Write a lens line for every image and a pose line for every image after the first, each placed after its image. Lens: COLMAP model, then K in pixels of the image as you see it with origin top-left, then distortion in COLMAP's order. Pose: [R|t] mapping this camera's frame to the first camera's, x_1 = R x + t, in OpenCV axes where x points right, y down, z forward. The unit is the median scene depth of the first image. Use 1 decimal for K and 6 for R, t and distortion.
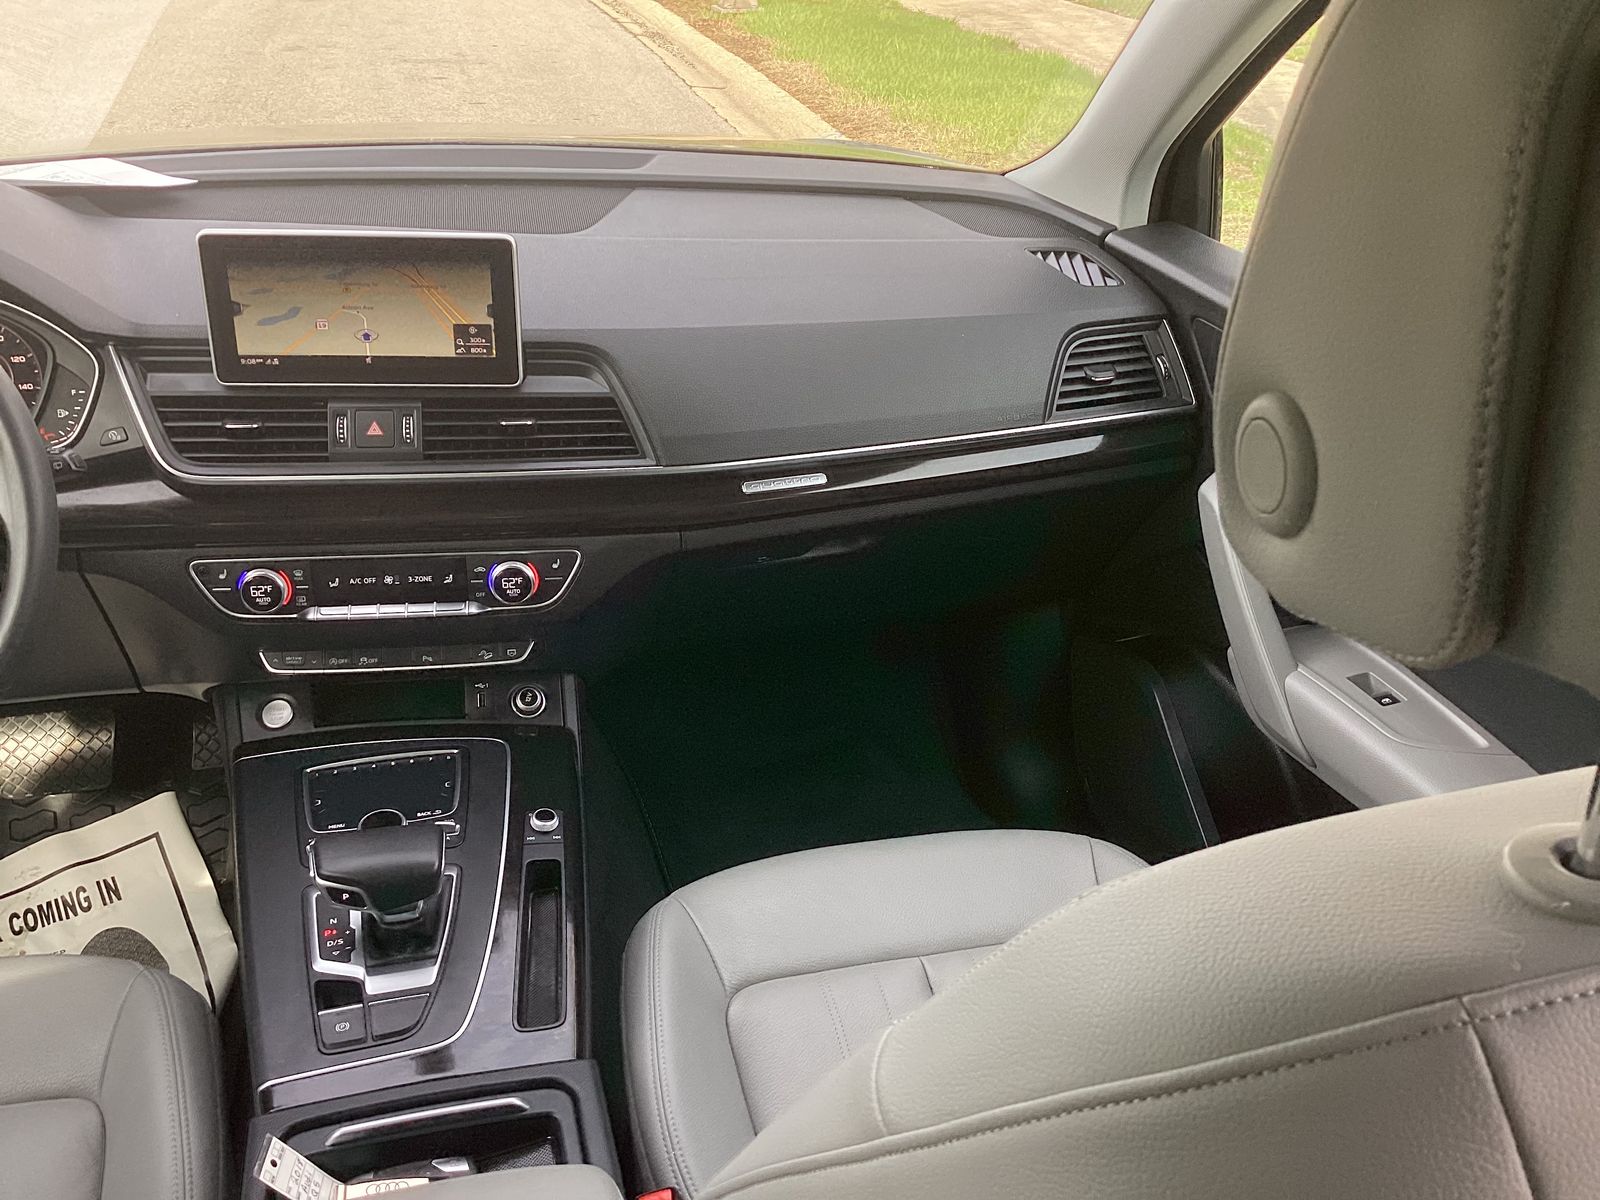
lens RADIAL K [[1445.0, 0, 806.6], [0, 1445.0, 600.7], [0, 0, 1]] dist [0.119271, -0.232542]
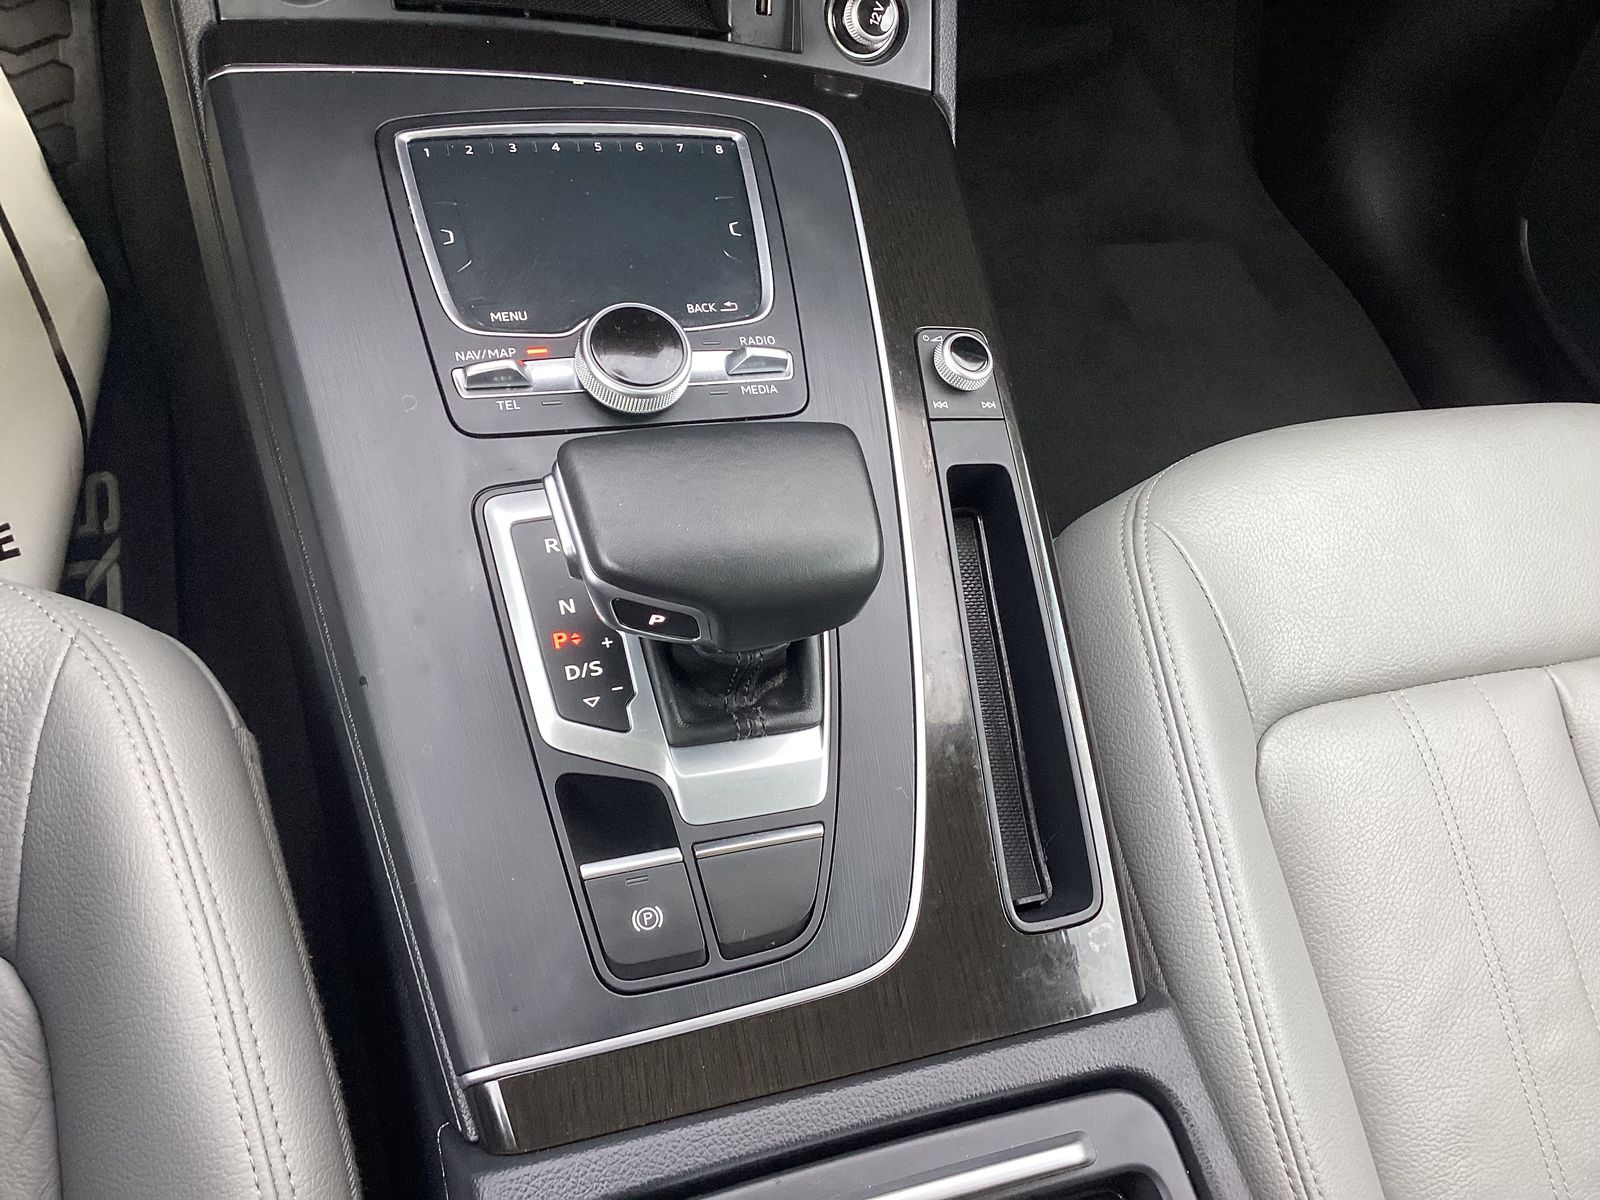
lens RADIAL K [[1445.0, 0, 806.6], [0, 1445.0, 600.7], [0, 0, 1]] dist [0.119271, -0.232542]
pose [[0.975790, 0.101349, 0.193809, -0.307137], [-0.188546, 0.838883, 0.510614, -0.007854], [-0.110833, -0.534794, 0.837682, 0.586059]]
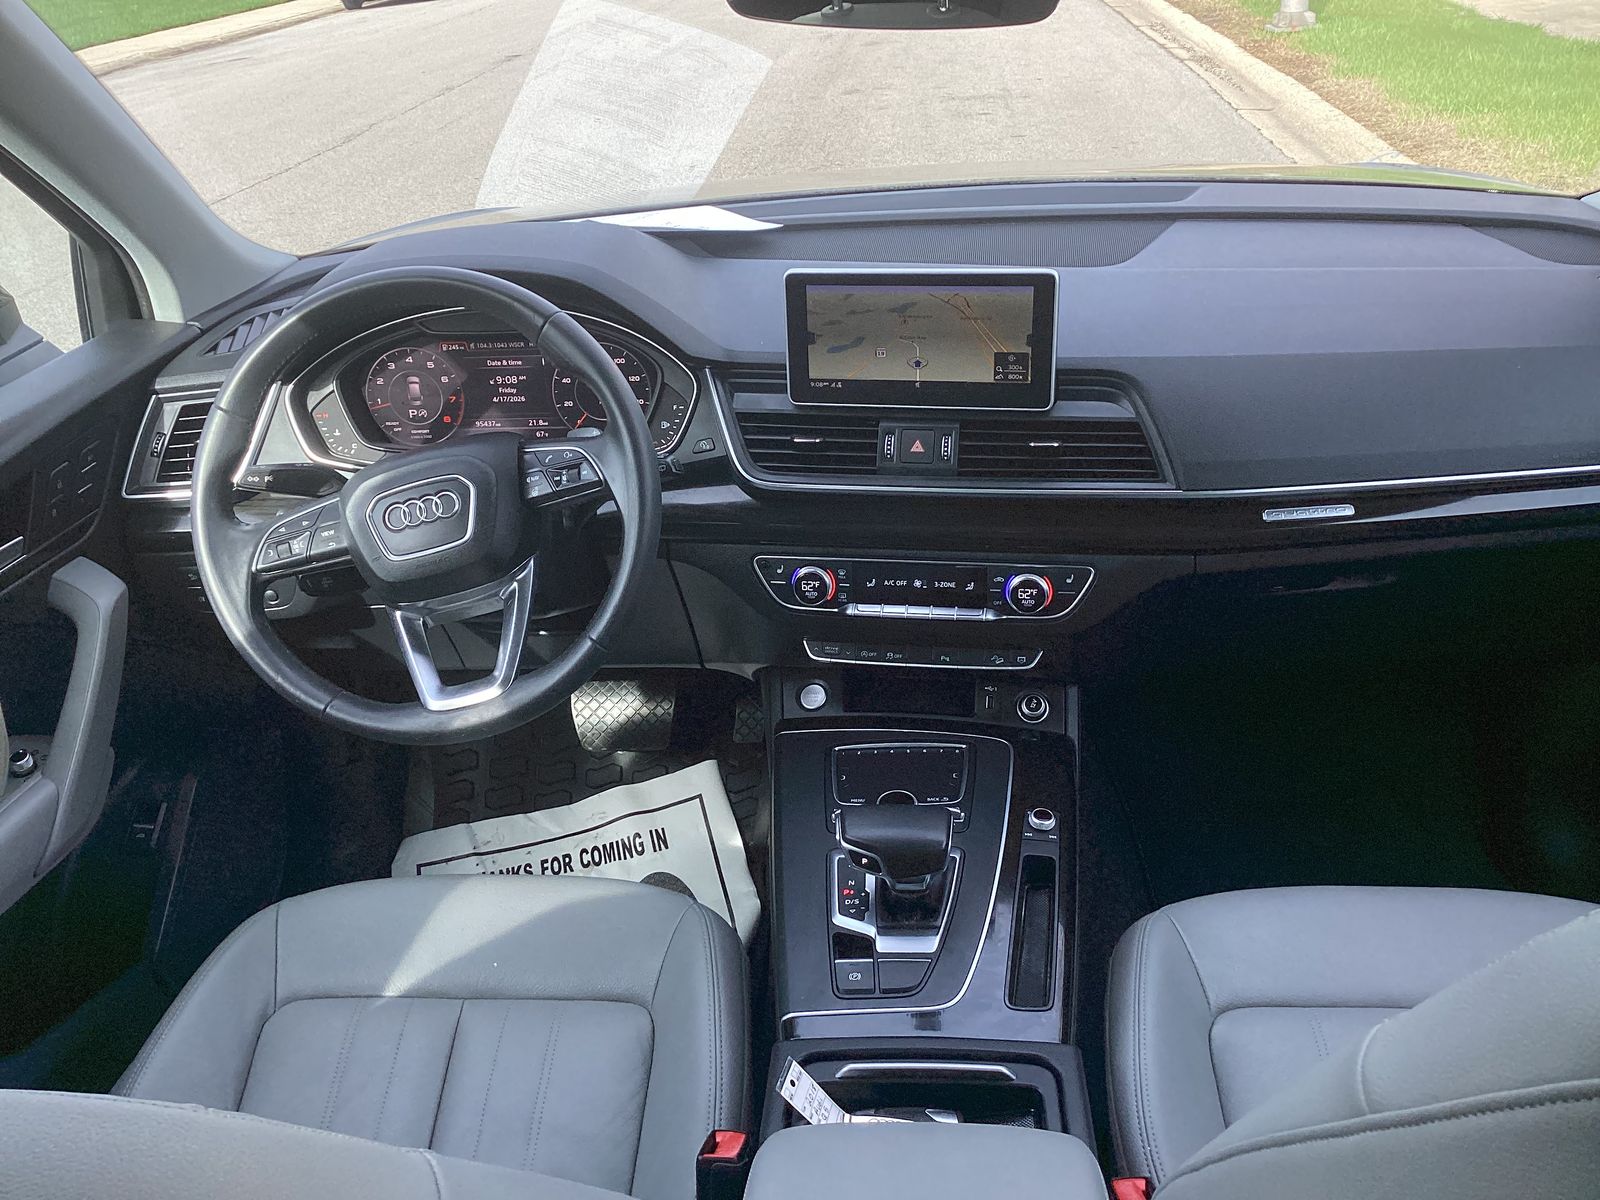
lens RADIAL K [[1445.0, 0, 806.6], [0, 1445.0, 600.7], [0, 0, 1]] dist [0.119271, -0.232542]
pose [[0.940294, 0.070130, -0.333060, -0.000637], [-0.075961, 0.997101, -0.004500, 0.010108], [0.331779, 0.029531, 0.942895, -0.059906]]
